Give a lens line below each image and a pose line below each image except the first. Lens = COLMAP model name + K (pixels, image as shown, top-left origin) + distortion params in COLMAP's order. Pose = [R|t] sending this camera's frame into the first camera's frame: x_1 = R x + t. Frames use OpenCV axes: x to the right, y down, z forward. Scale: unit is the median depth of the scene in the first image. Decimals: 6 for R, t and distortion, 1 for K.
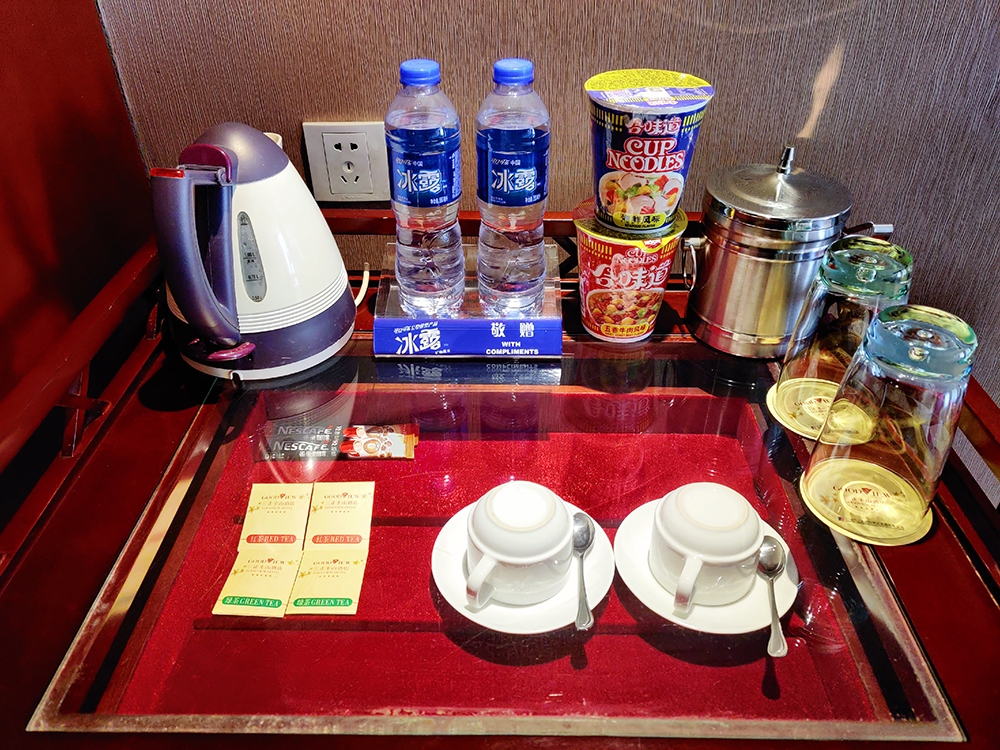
lens RADIAL K [[768.5, 0, 505.4], [0, 768.5, 371.0], [0, 0, 1]] dist [0.030669, -0.007476]
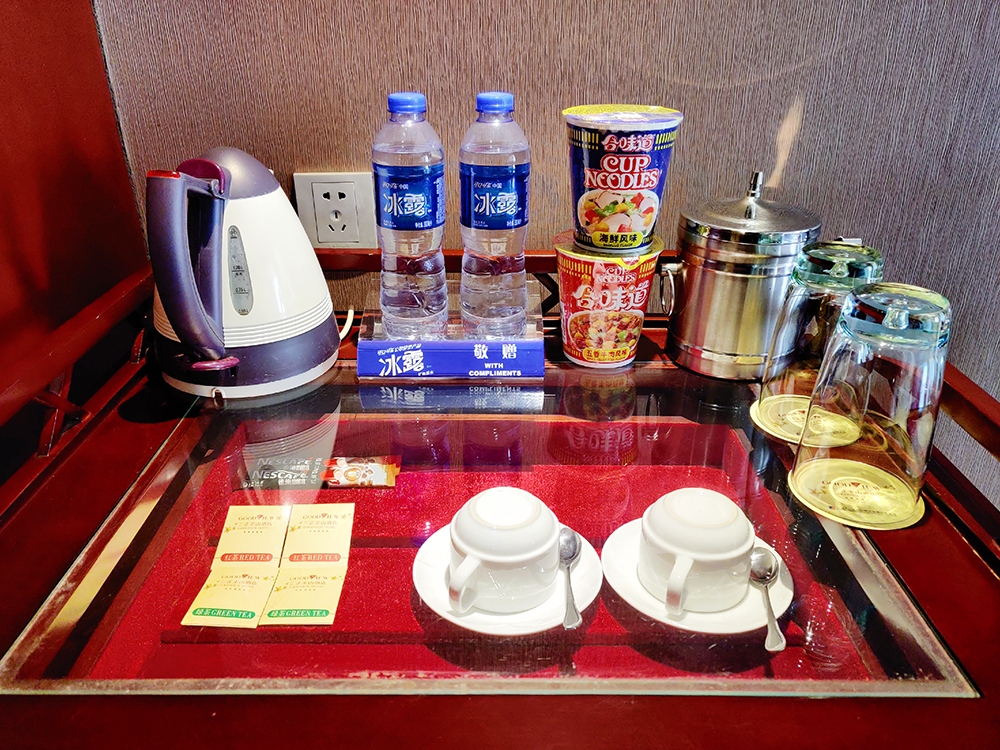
lens RADIAL K [[768.5, 0, 493.6], [0, 768.5, 371.9], [0, 0, 1]] dist [0.030669, -0.007476]
pose [[0.999954, -0.003958, 0.008760, -0.002040], [0.005263, 0.988014, -0.154273, 0.143904], [-0.008045, 0.154312, 0.987989, 0.007835]]
